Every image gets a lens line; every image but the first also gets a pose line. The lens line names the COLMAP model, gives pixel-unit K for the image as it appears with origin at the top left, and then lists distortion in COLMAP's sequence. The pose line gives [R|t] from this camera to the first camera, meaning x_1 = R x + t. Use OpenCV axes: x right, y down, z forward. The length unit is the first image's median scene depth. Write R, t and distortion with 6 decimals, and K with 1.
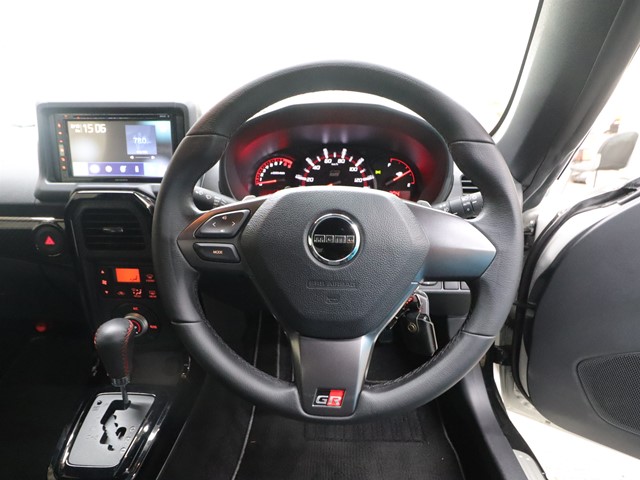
lens RADIAL K [[384.5, 0, 320.0], [0, 384.5, 240.0], [0, 0, 1]] dist [-0.002049, -0.001142]
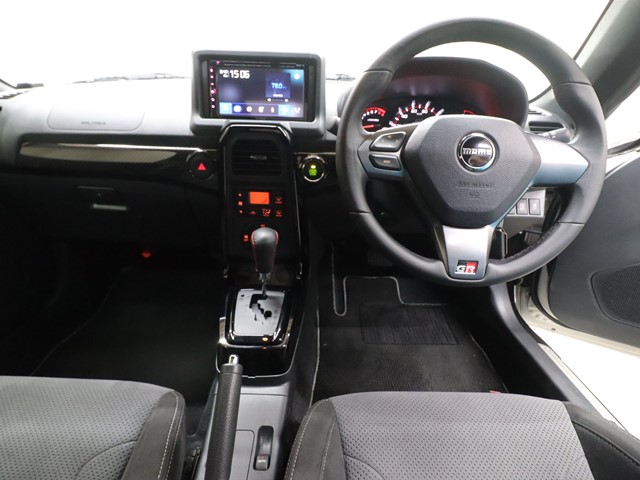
lens RADIAL K [[344.1, 0, 320.0], [0, 344.1, 240.0], [0, 0, 1]] dist [-0.002698, -0.000617]
pose [[0.998838, 0.013092, 0.046376, -0.377113], [-0.016656, 0.996867, 0.077324, 0.147445], [-0.045218, -0.078006, 0.995927, -0.144067]]
